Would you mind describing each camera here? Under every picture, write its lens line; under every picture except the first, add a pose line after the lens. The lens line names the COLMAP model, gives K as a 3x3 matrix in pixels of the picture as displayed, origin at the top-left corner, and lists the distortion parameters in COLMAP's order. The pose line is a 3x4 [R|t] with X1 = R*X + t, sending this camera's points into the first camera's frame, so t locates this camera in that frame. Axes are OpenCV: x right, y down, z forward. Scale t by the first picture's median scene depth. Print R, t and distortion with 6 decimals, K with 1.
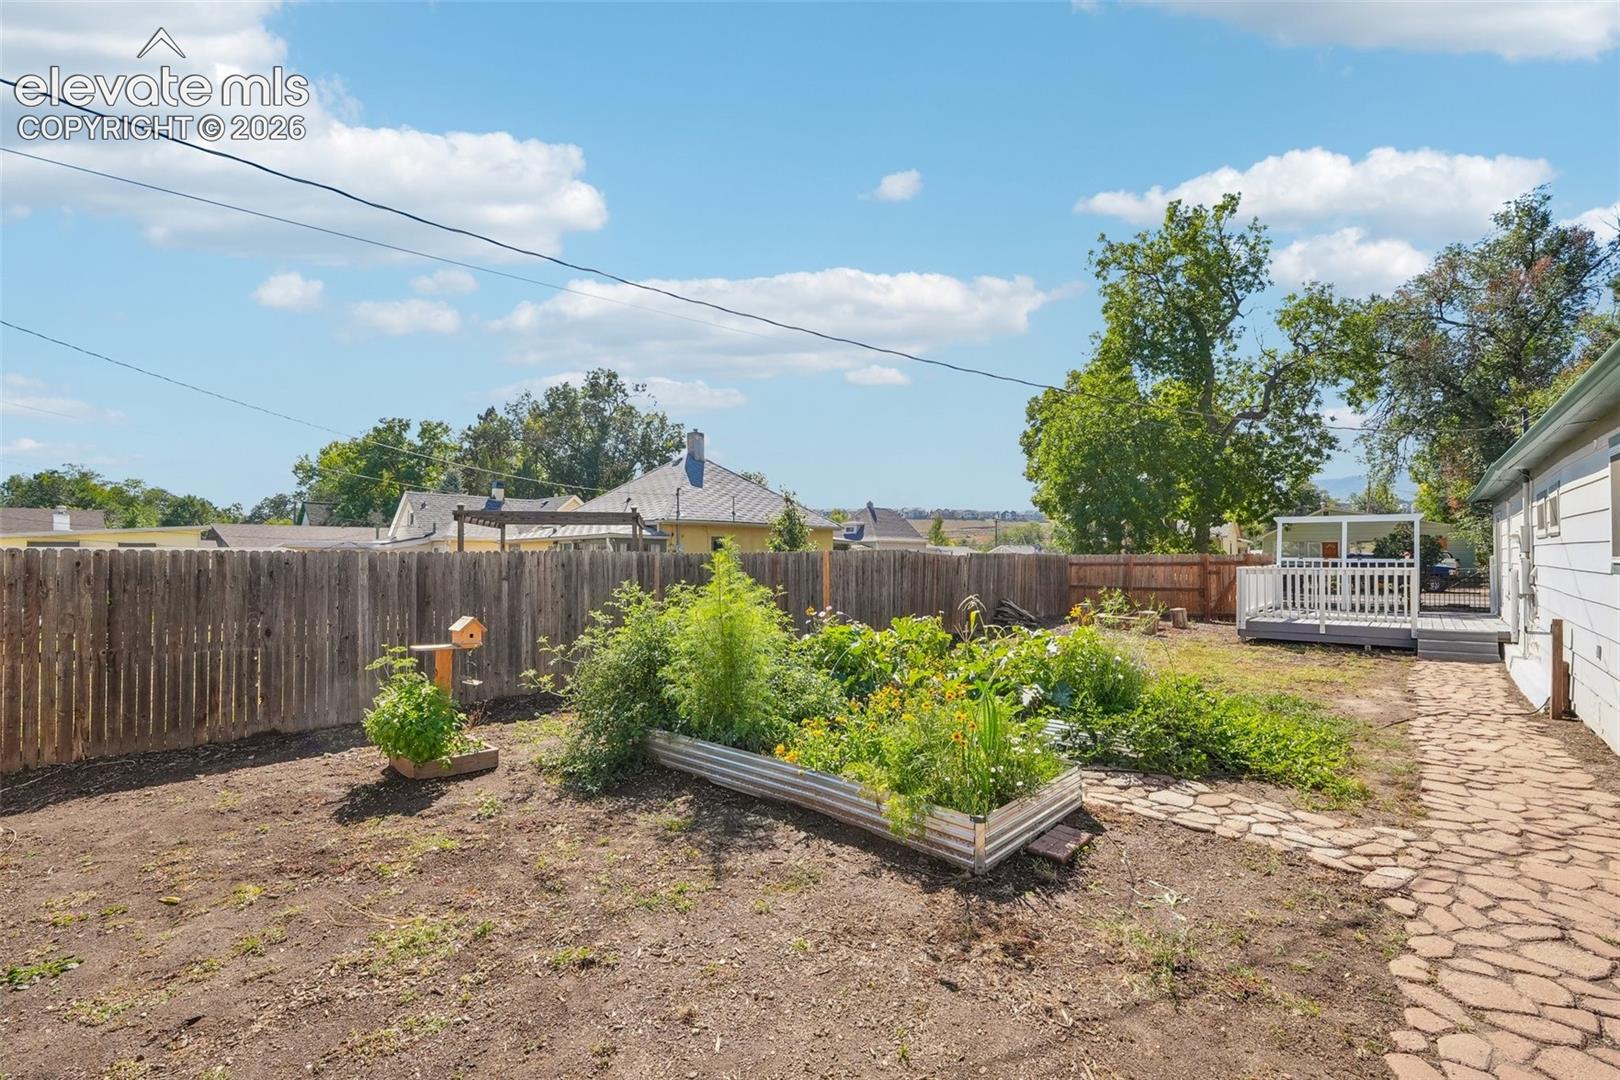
lens RADIAL K [[692.9, 0, 805.5], [0, 692.9, 551.2], [0, 0, 1]] dist [-0.003201, 0.001835]
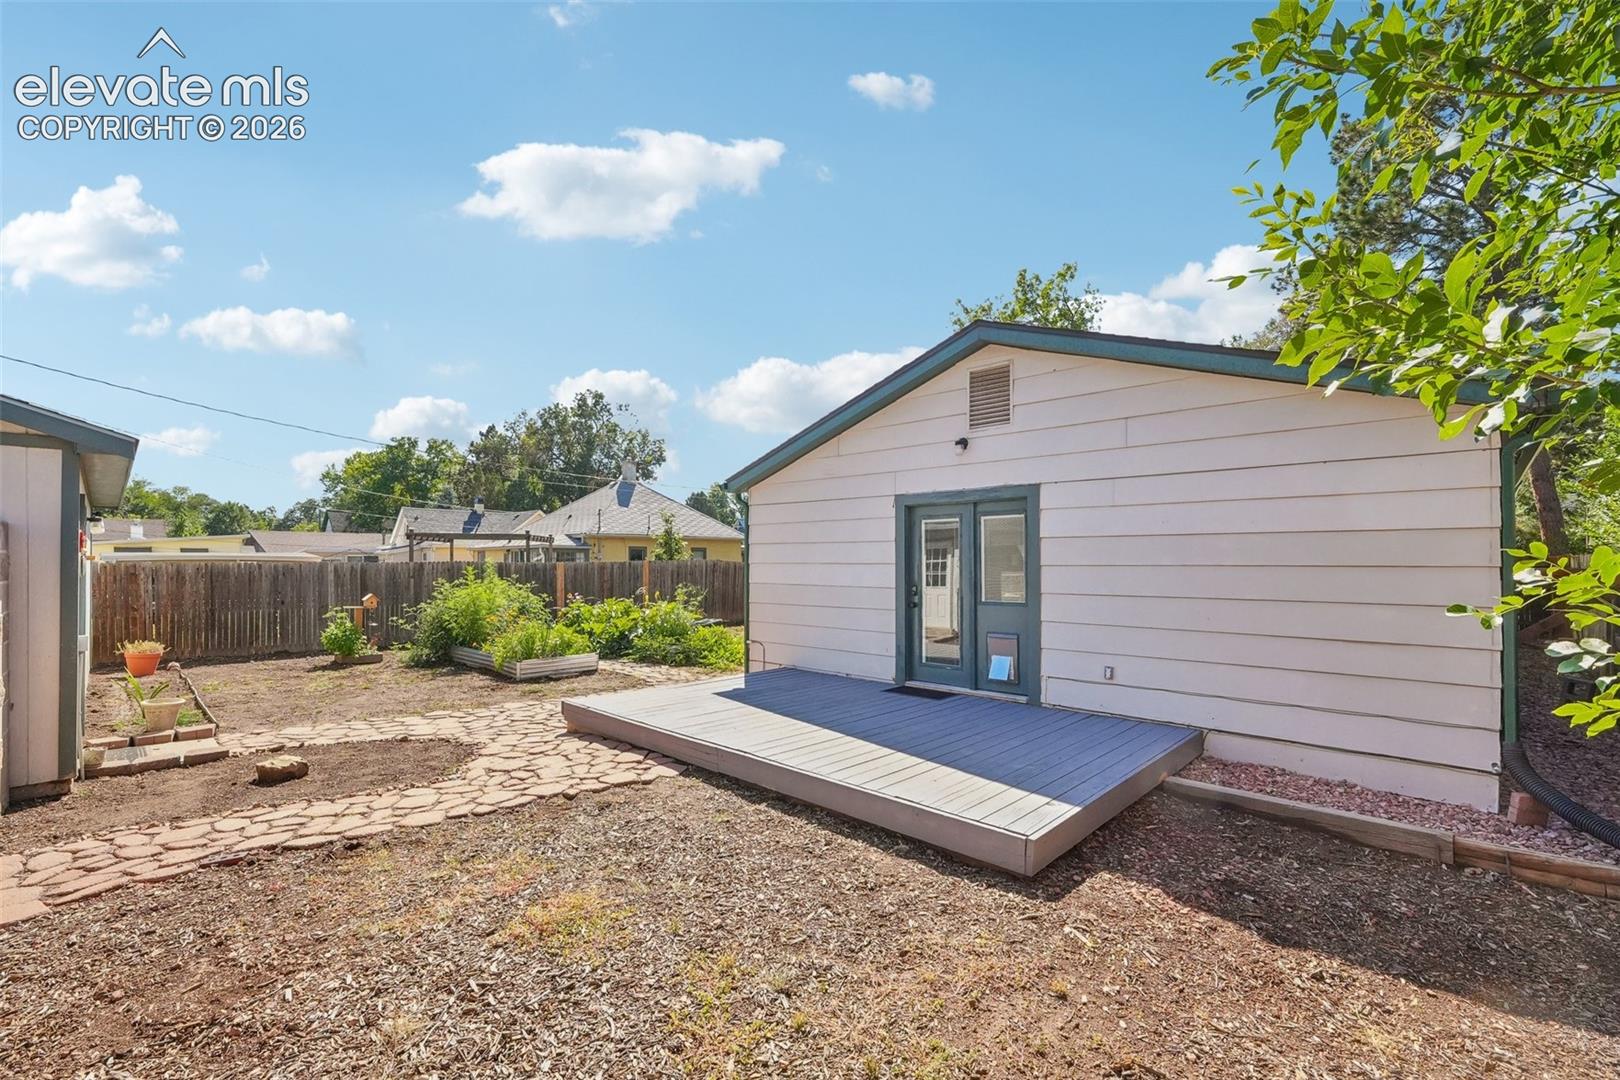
lens RADIAL K [[692.9, 0, 800.8], [0, 692.9, 565.1], [0, 0, 1]] dist [-0.003201, 0.001835]
pose [[0.999362, 0.006046, -0.035201, 0.103450], [-0.005451, 0.999841, 0.016971, -0.004483], [0.035298, -0.016769, 0.999236, -0.123841]]
